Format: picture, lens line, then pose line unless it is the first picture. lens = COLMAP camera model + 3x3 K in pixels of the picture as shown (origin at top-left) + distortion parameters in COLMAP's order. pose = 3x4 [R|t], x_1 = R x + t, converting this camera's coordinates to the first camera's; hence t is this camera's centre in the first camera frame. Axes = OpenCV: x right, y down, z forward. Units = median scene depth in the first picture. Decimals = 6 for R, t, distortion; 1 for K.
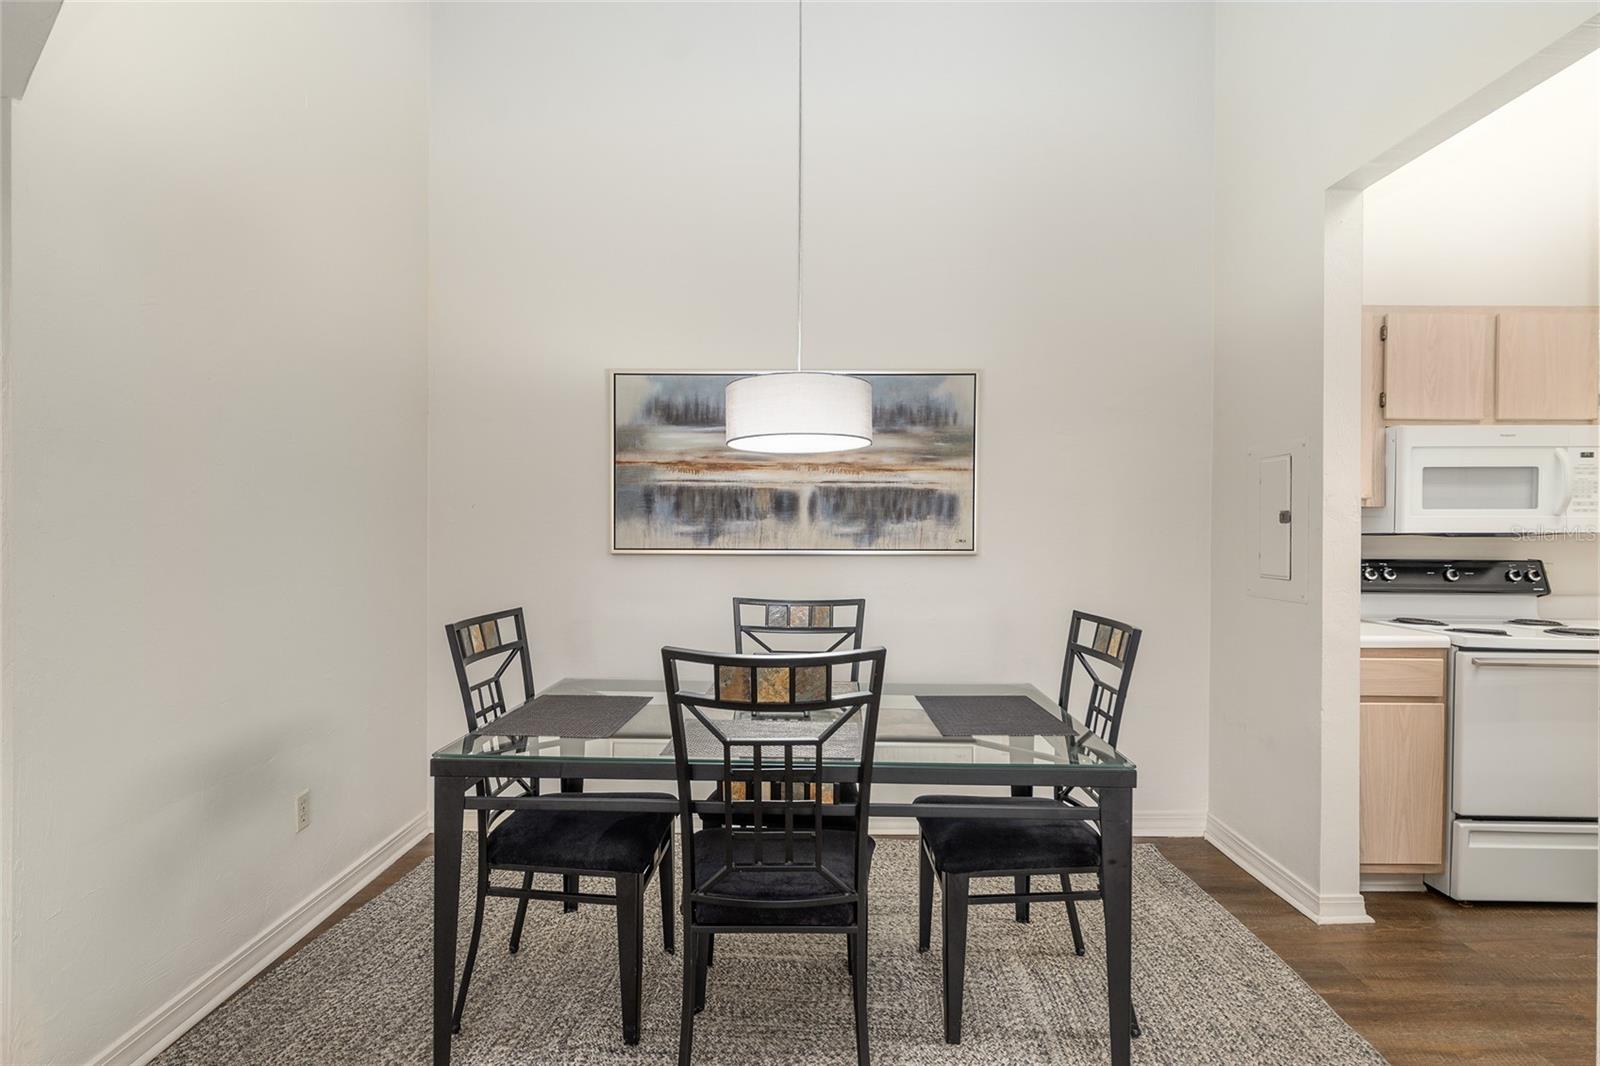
lens RADIAL K [[818.3, 0, 804.6], [0, 818.3, 543.1], [0, 0, 1]] dist [-0.002439, -0.006488]
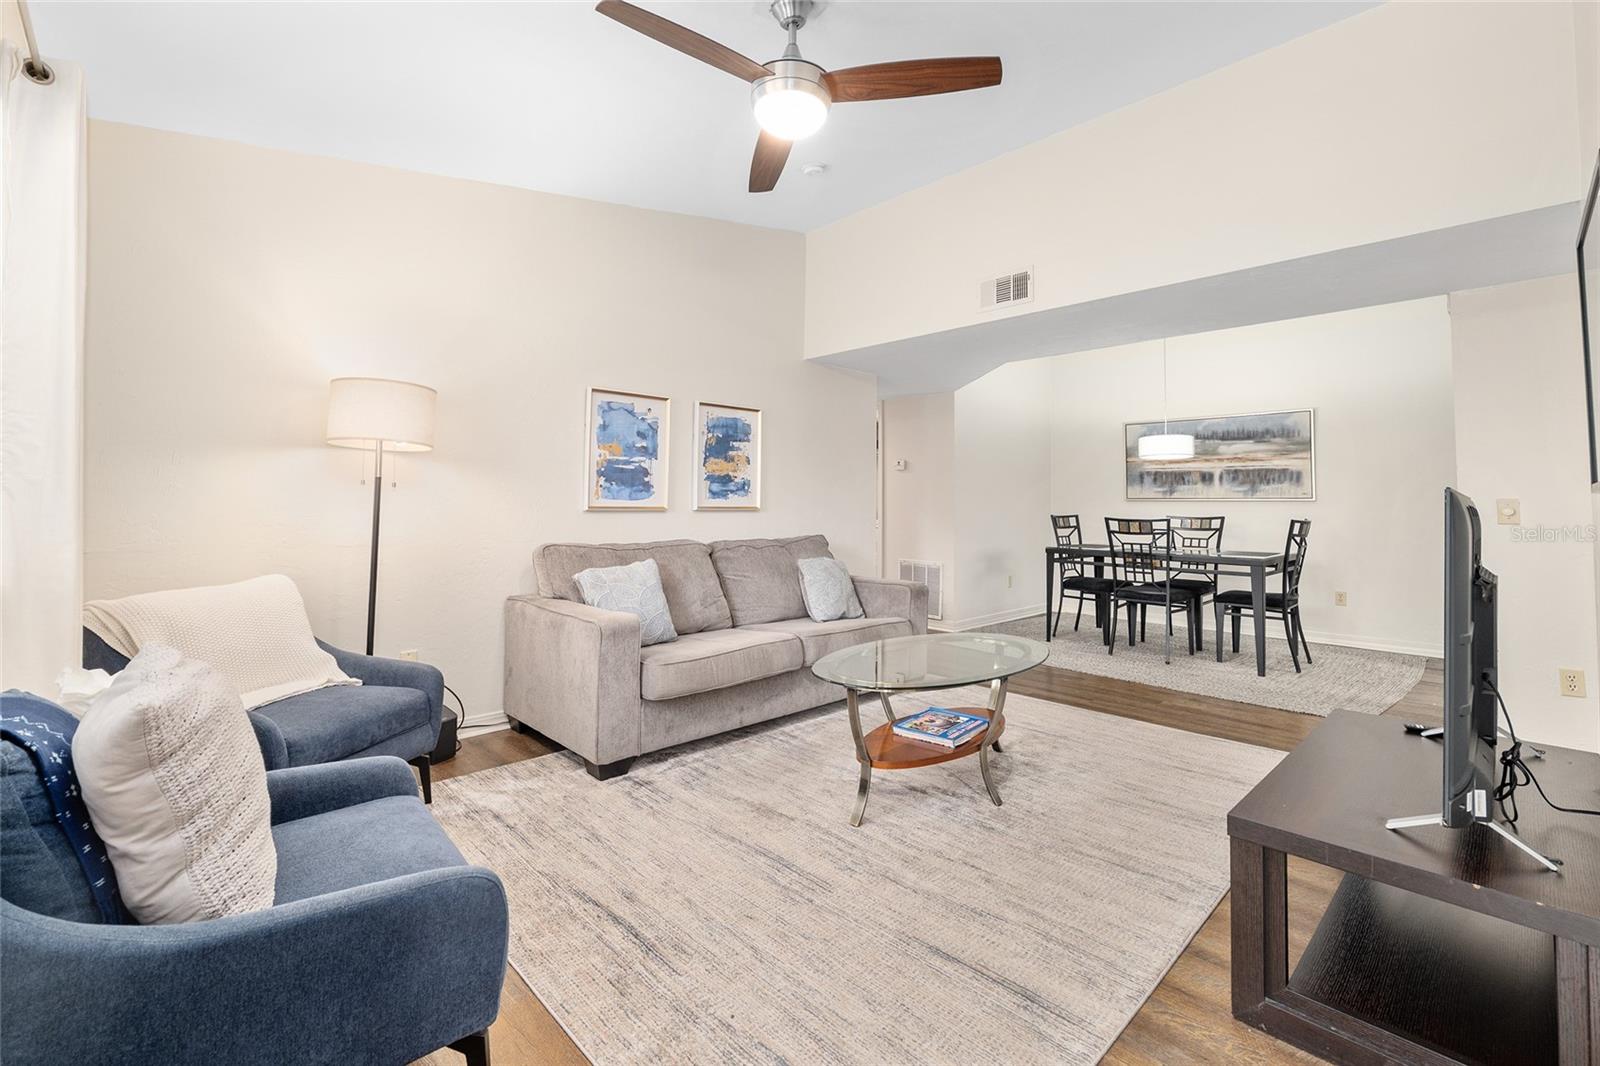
lens RADIAL K [[693.0, 0, 794.8], [0, 693.0, 484.3], [0, 0, 1]] dist [-0.007805, 0.000016]
pose [[0.689407, -0.021211, -0.724063, 0.557851], [-0.015264, 0.998924, -0.043796, 0.068186], [0.724213, 0.041245, 0.688342, -1.075215]]
